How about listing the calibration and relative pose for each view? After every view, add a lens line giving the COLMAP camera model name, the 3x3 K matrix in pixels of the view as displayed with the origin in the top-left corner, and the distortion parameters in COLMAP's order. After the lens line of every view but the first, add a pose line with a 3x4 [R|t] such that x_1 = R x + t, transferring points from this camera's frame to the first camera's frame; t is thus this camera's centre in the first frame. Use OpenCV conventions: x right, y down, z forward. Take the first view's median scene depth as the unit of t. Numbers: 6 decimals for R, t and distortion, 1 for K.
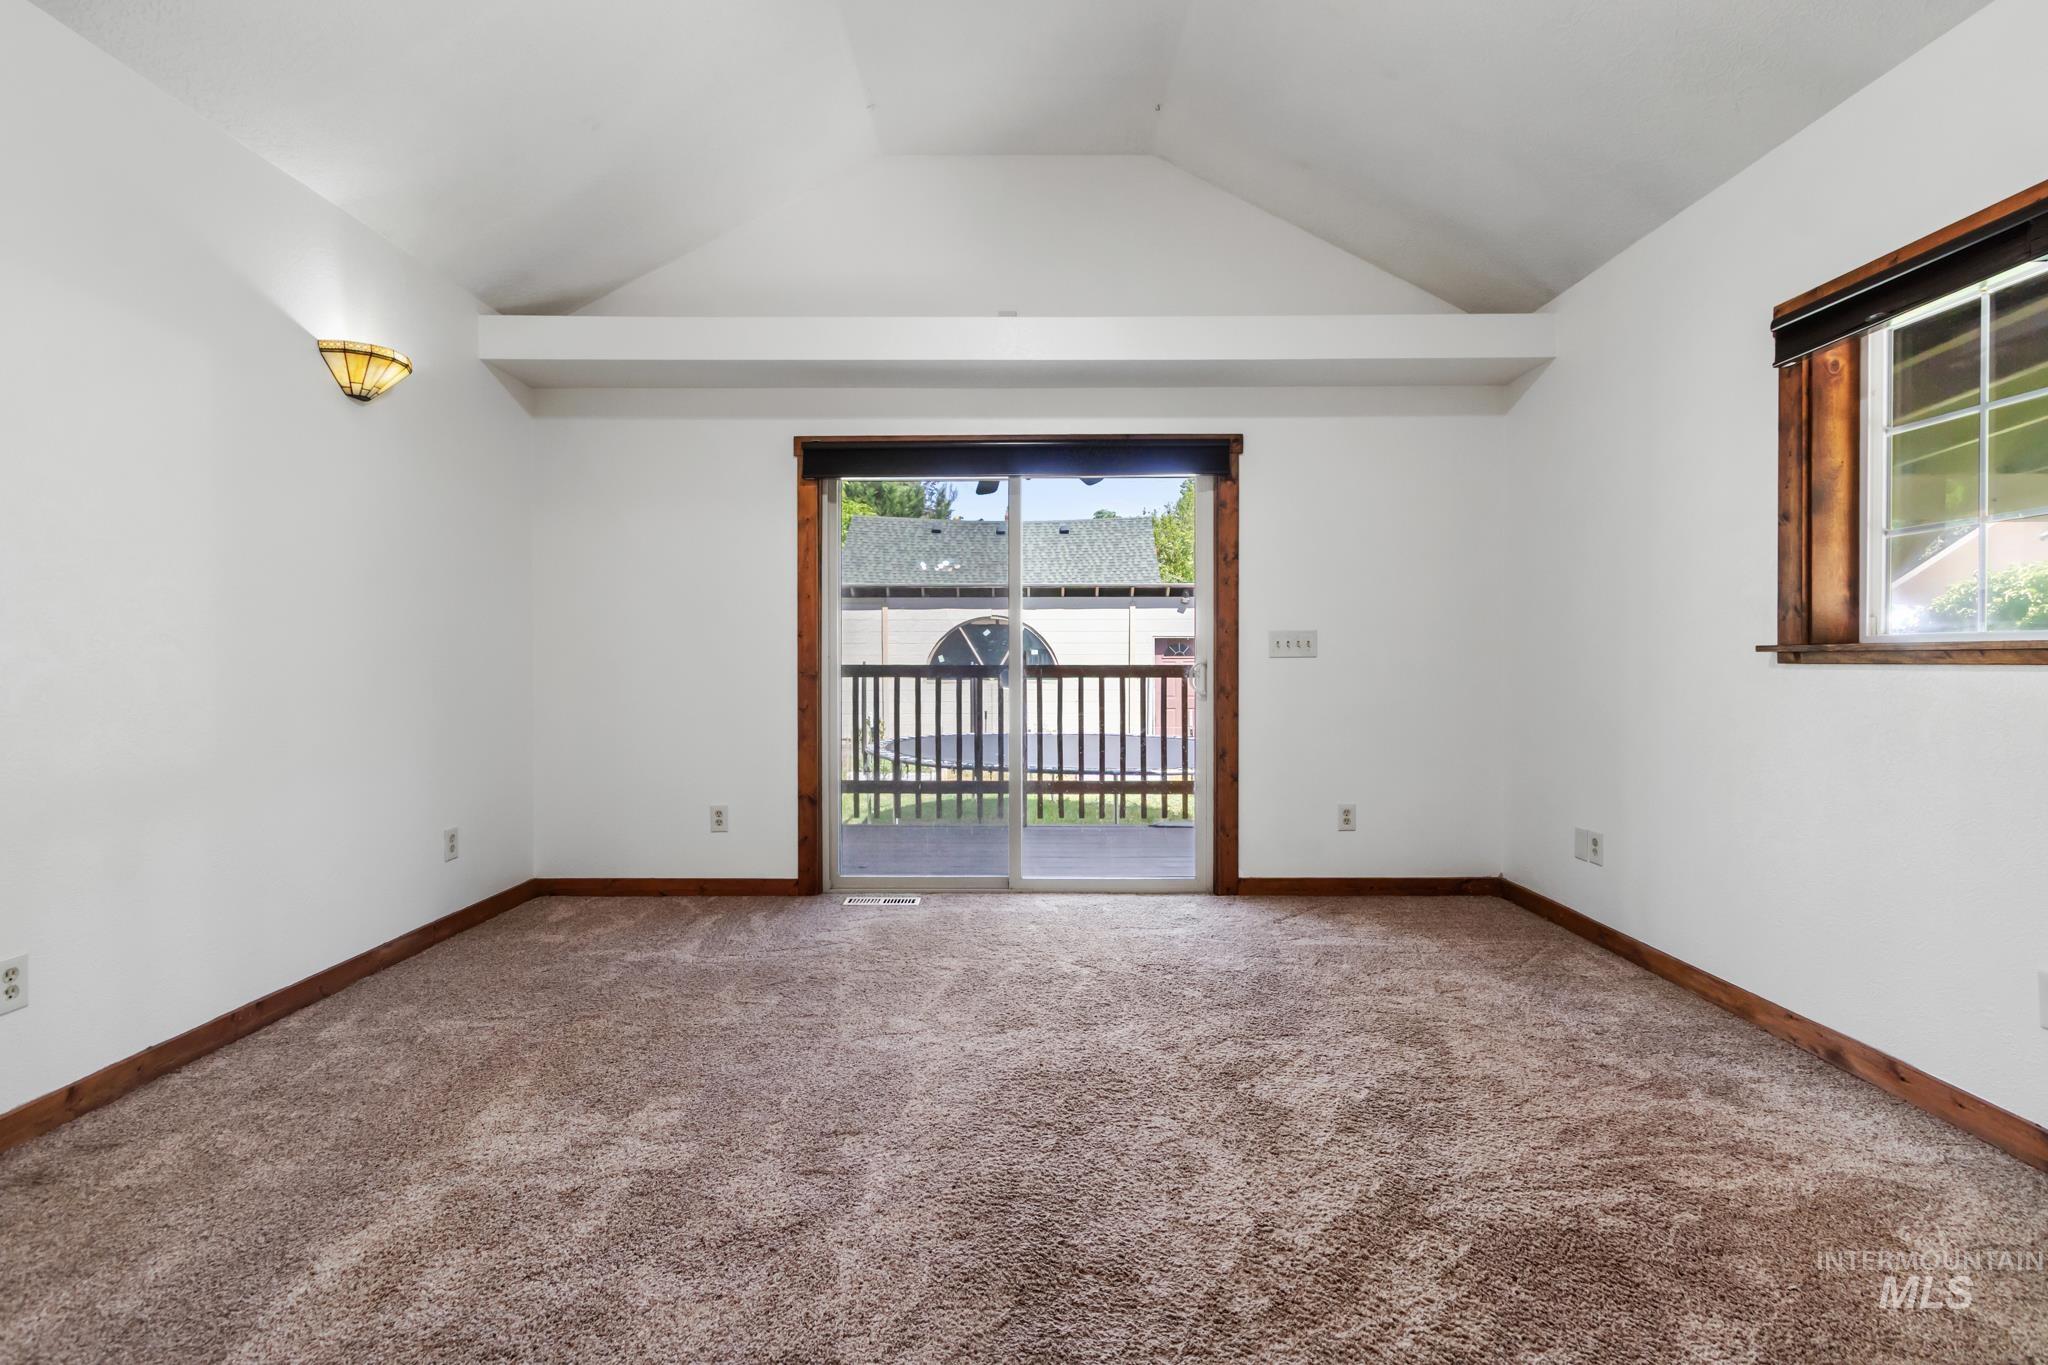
lens RADIAL K [[970.7, 0, 1010.3], [0, 970.7, 675.8], [0, 0, 1]] dist [0.008361, -0.001273]
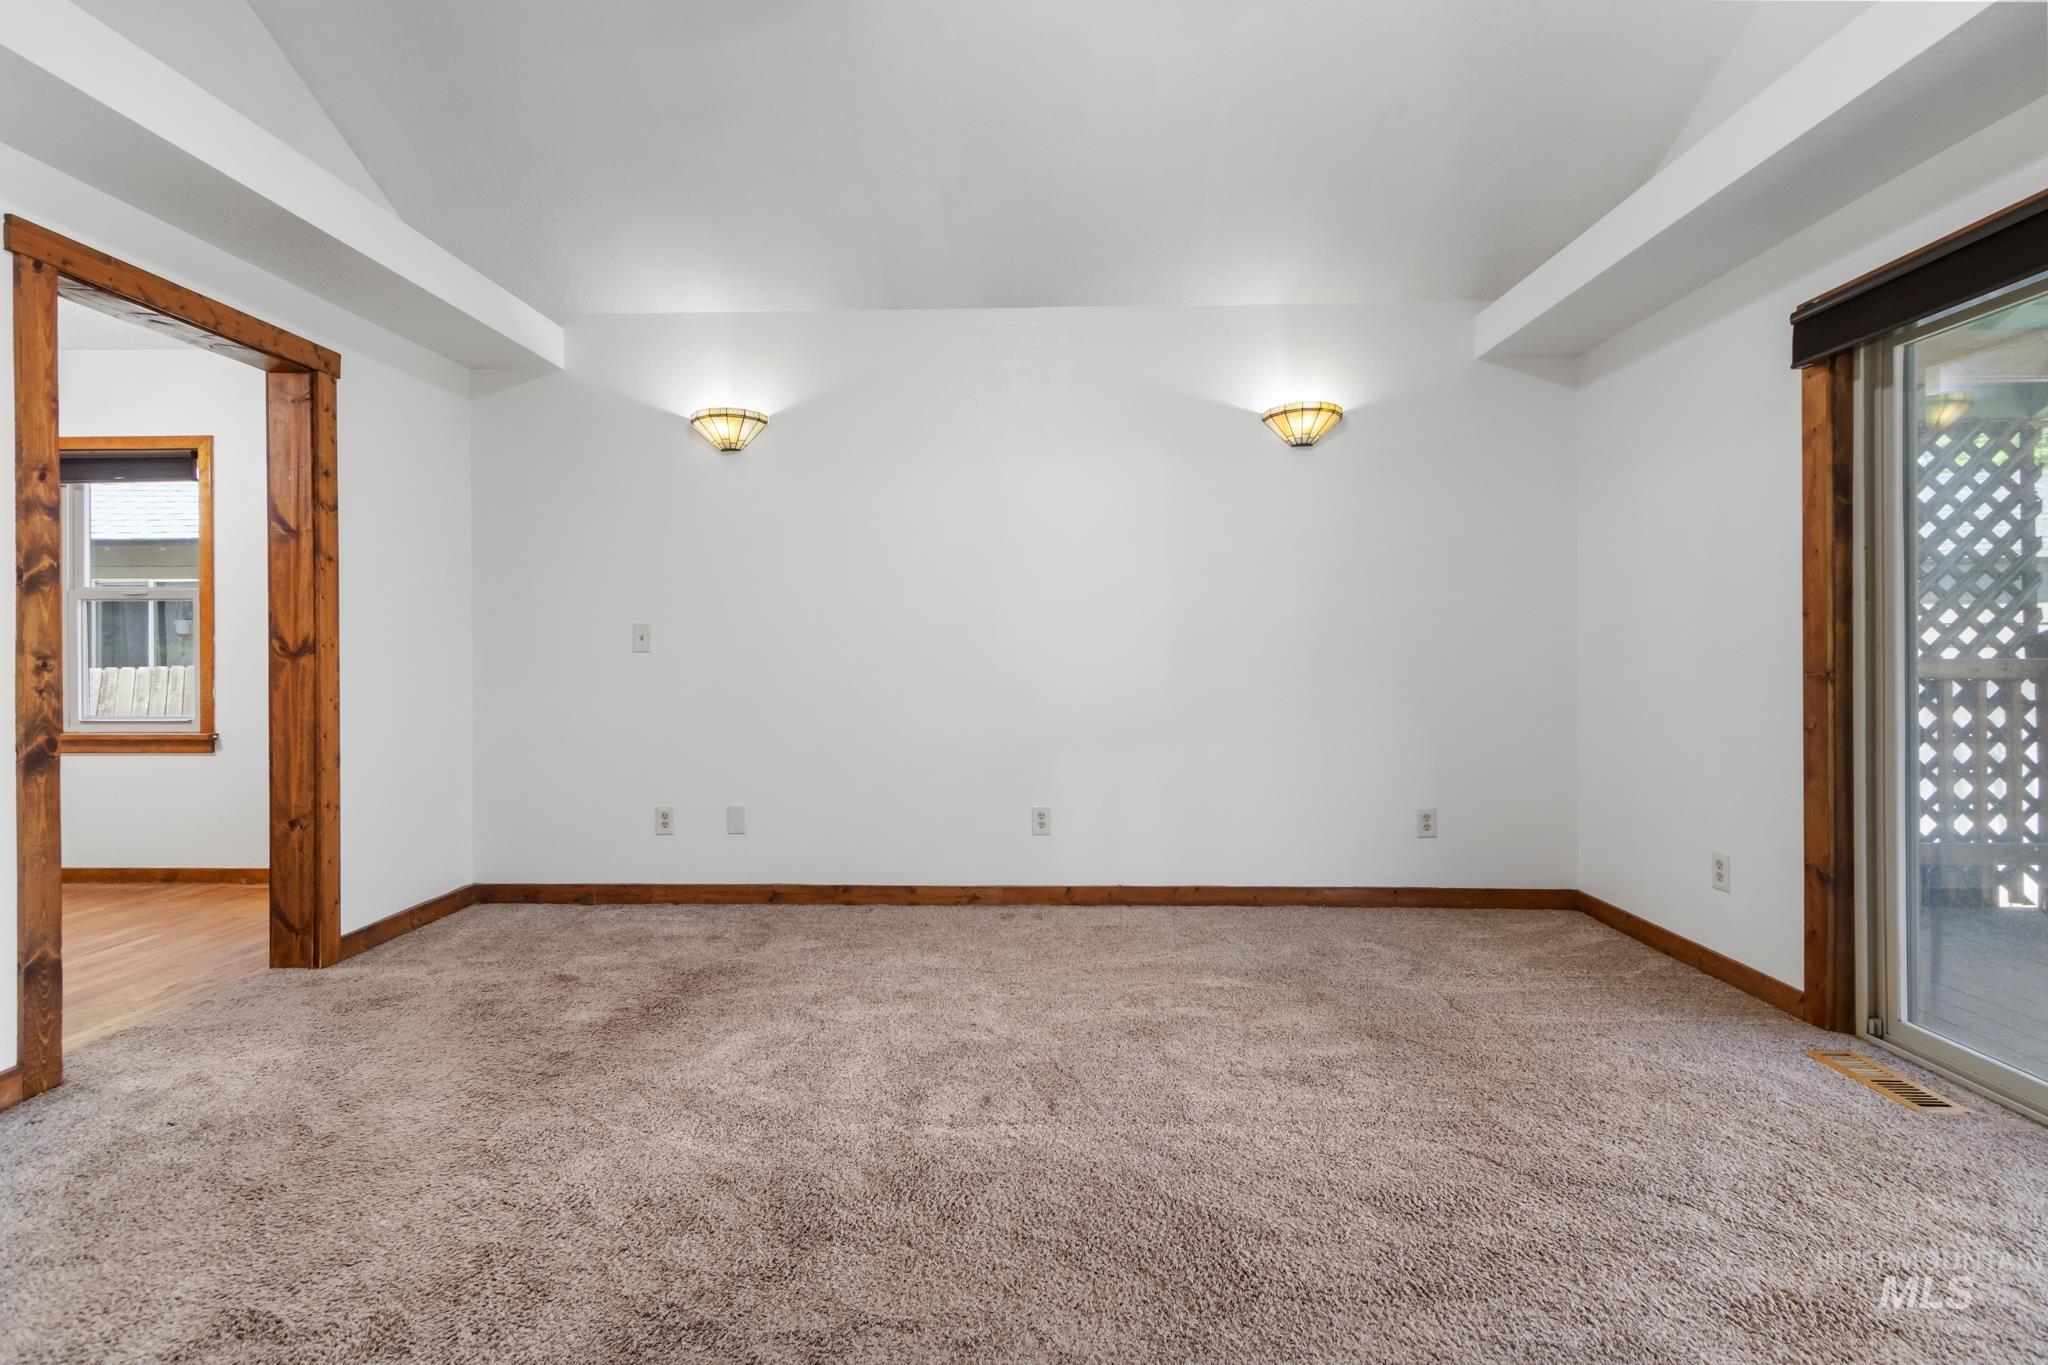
lens RADIAL K [[970.7, 0, 1012.5], [0, 970.7, 663.0], [0, 0, 1]] dist [0.008361, -0.001273]
pose [[-0.045332, 0.011261, -0.998909, 0.452131], [-0.012152, 0.999856, 0.011823, -0.010063], [0.998898, 0.012675, -0.045189, 0.508950]]
